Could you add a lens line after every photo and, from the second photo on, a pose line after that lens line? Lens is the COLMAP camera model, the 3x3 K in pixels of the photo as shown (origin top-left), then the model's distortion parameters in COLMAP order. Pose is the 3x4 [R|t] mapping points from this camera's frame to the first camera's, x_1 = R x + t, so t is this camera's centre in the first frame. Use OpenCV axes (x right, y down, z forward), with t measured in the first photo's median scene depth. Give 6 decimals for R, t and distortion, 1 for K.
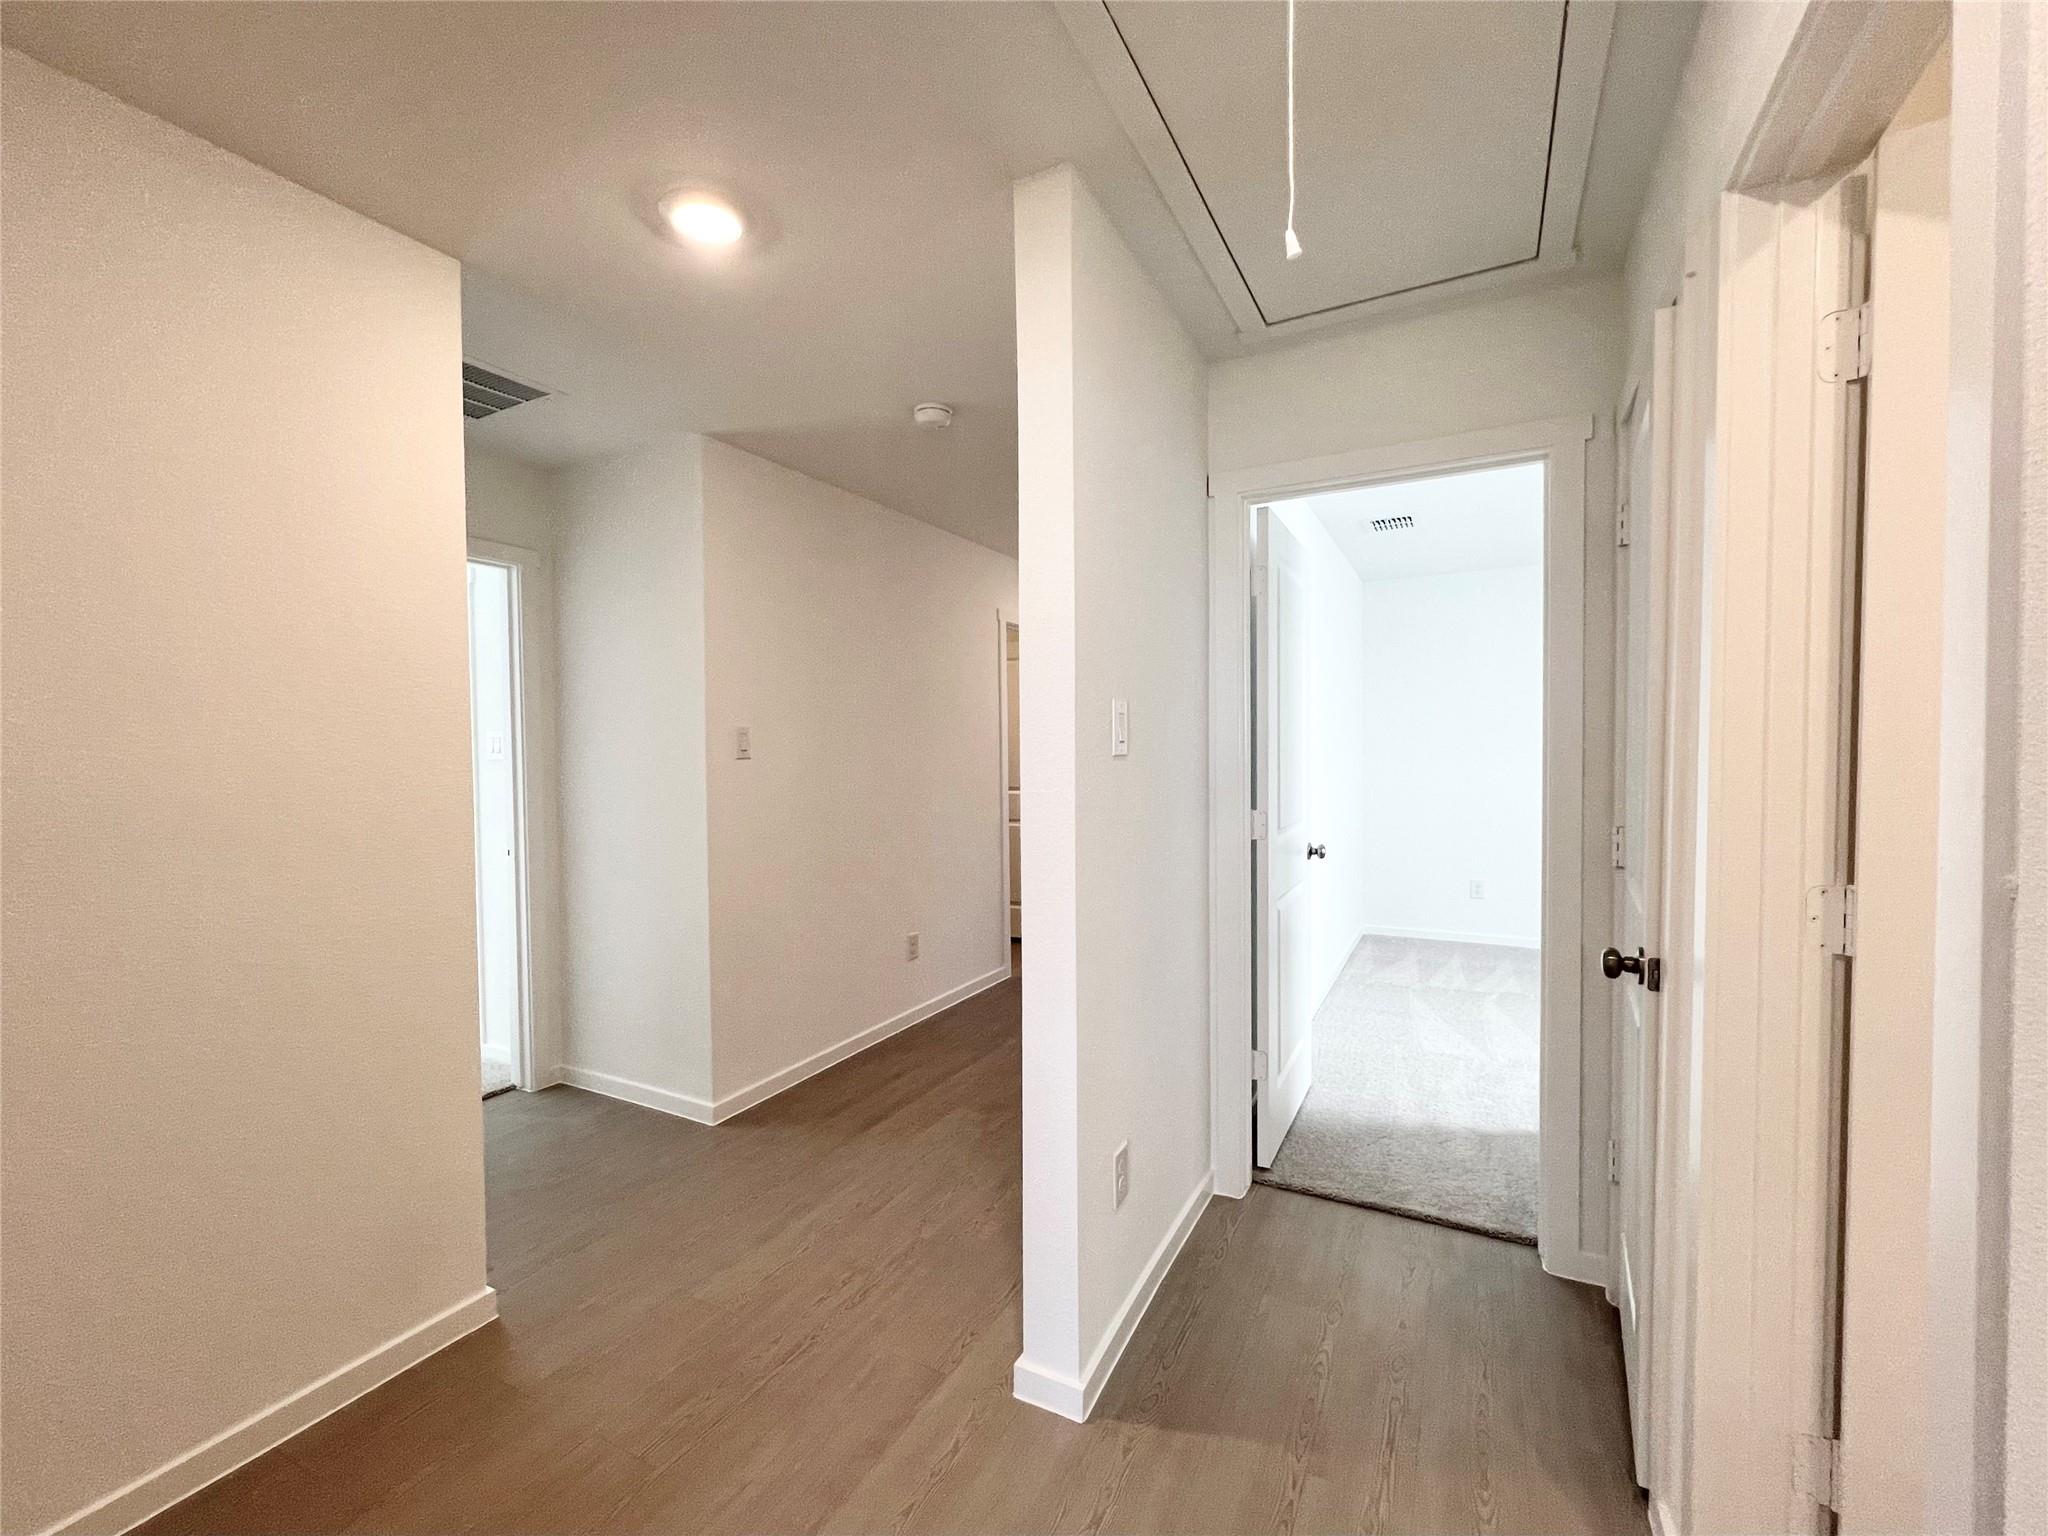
lens RADIAL K [[819.0, 0, 1023.5], [0, 819.0, 767.0], [0, 0, 1]] dist [-0.000558, -0.000238]
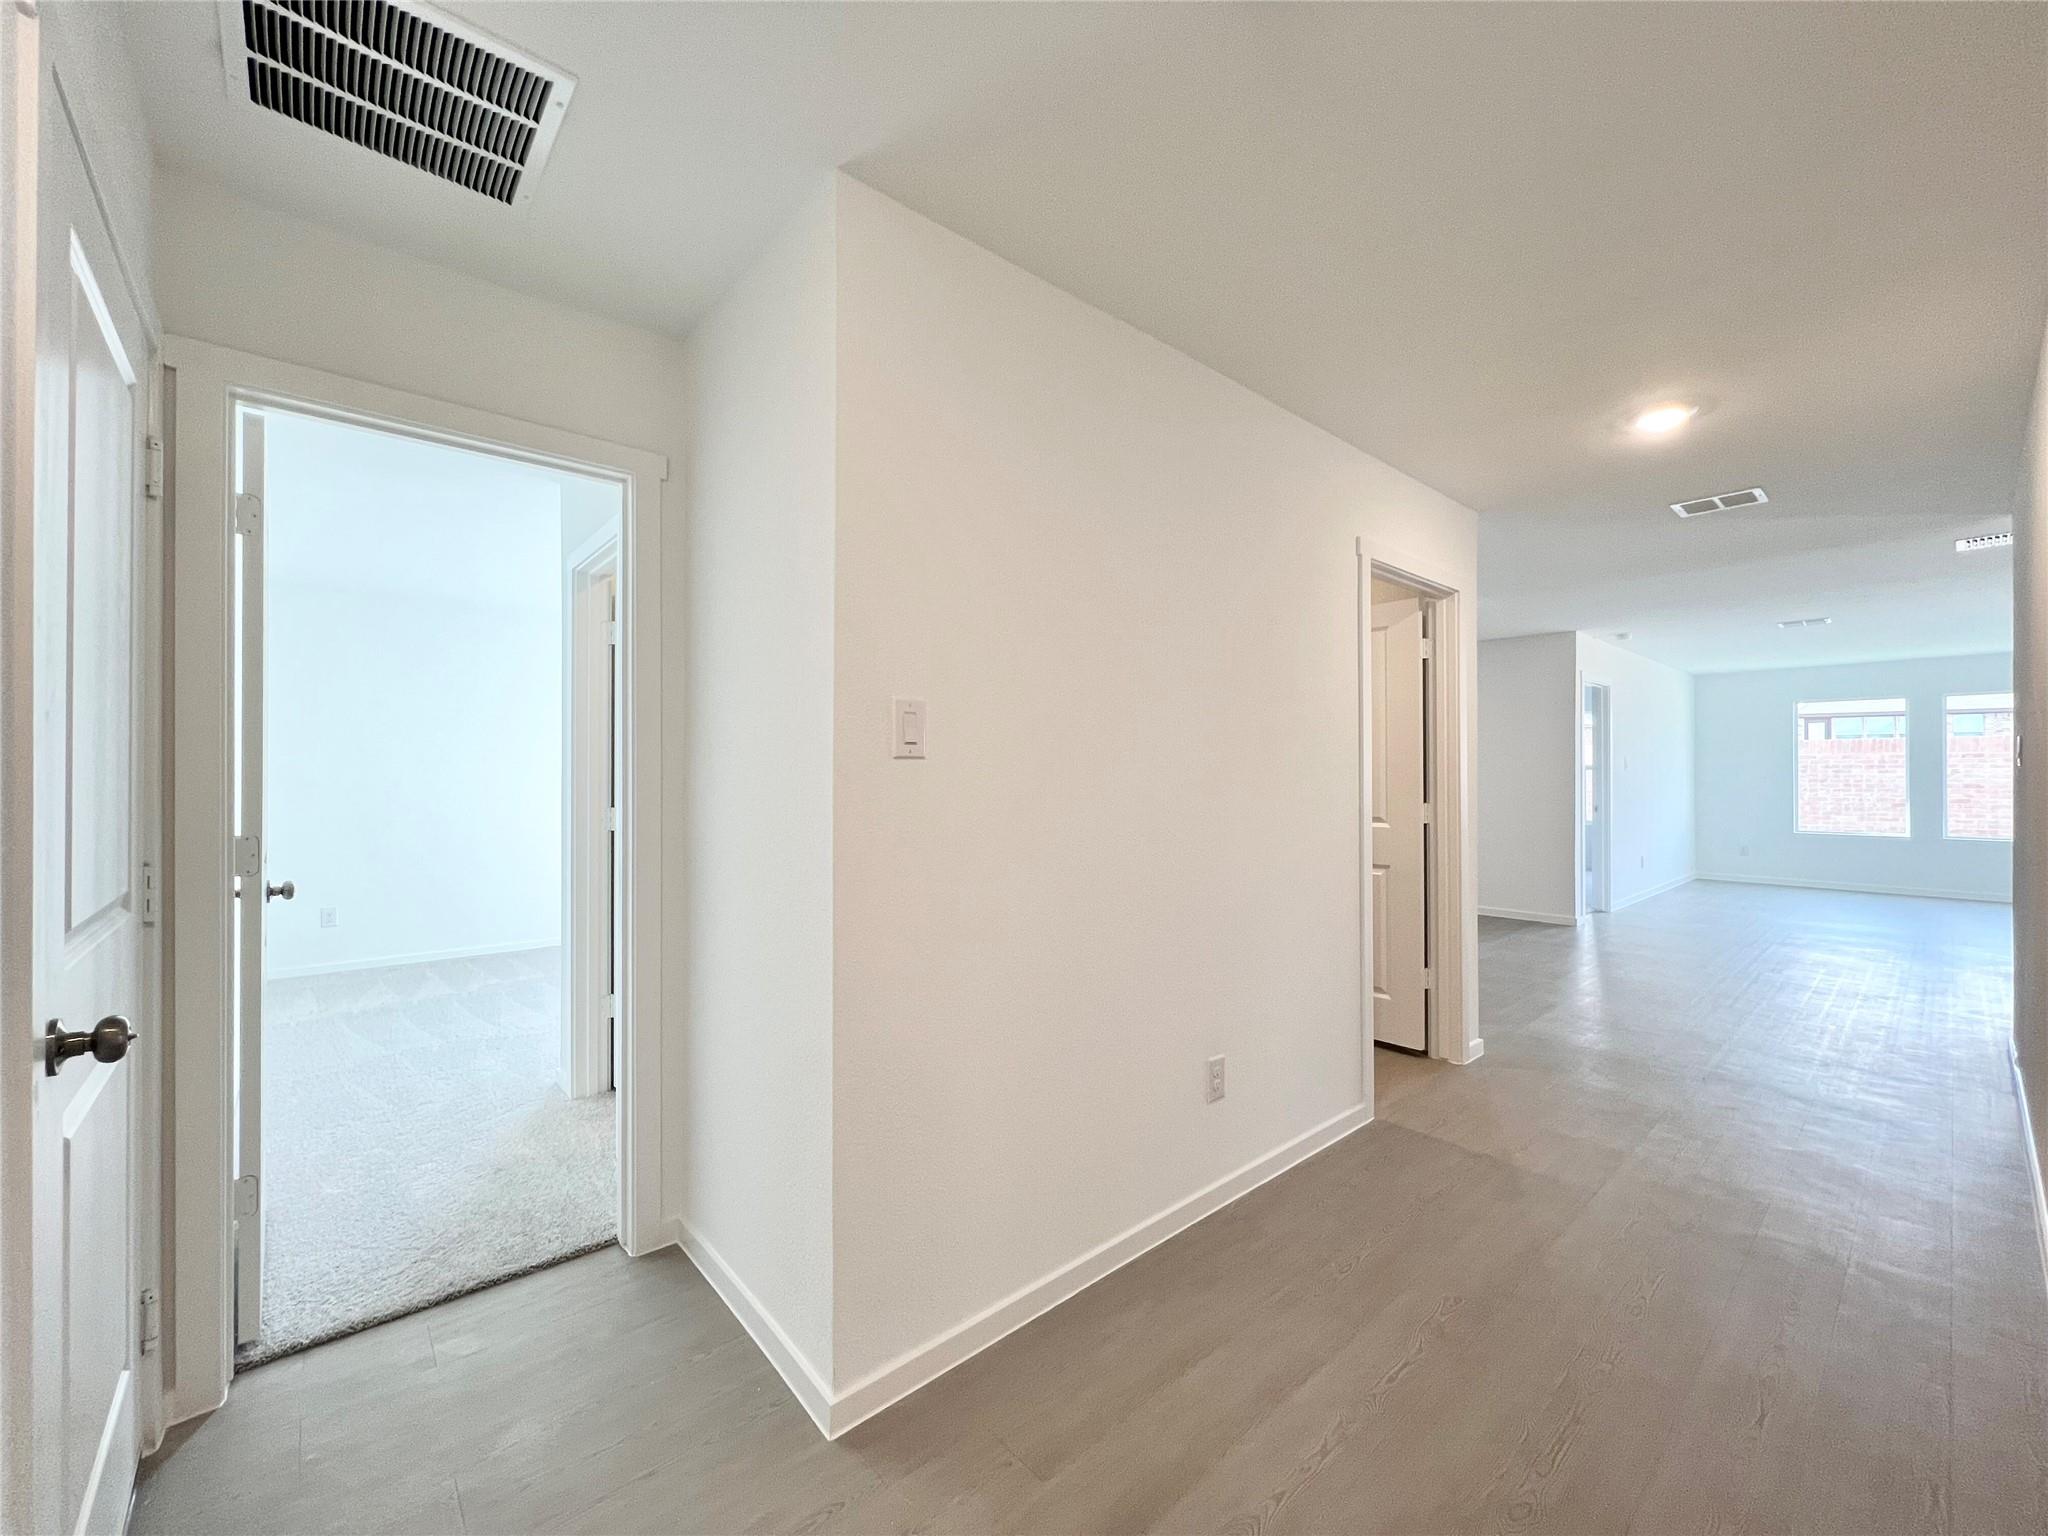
lens RADIAL K [[819.0, 0, 1026.7], [0, 819.0, 763.3], [0, 0, 1]] dist [-0.000558, -0.000238]
pose [[0.932670, 0.007930, -0.360642, -0.057055], [-0.018749, 0.999473, -0.026511, 0.006503], [0.360242, 0.031487, 0.932327, 0.444412]]
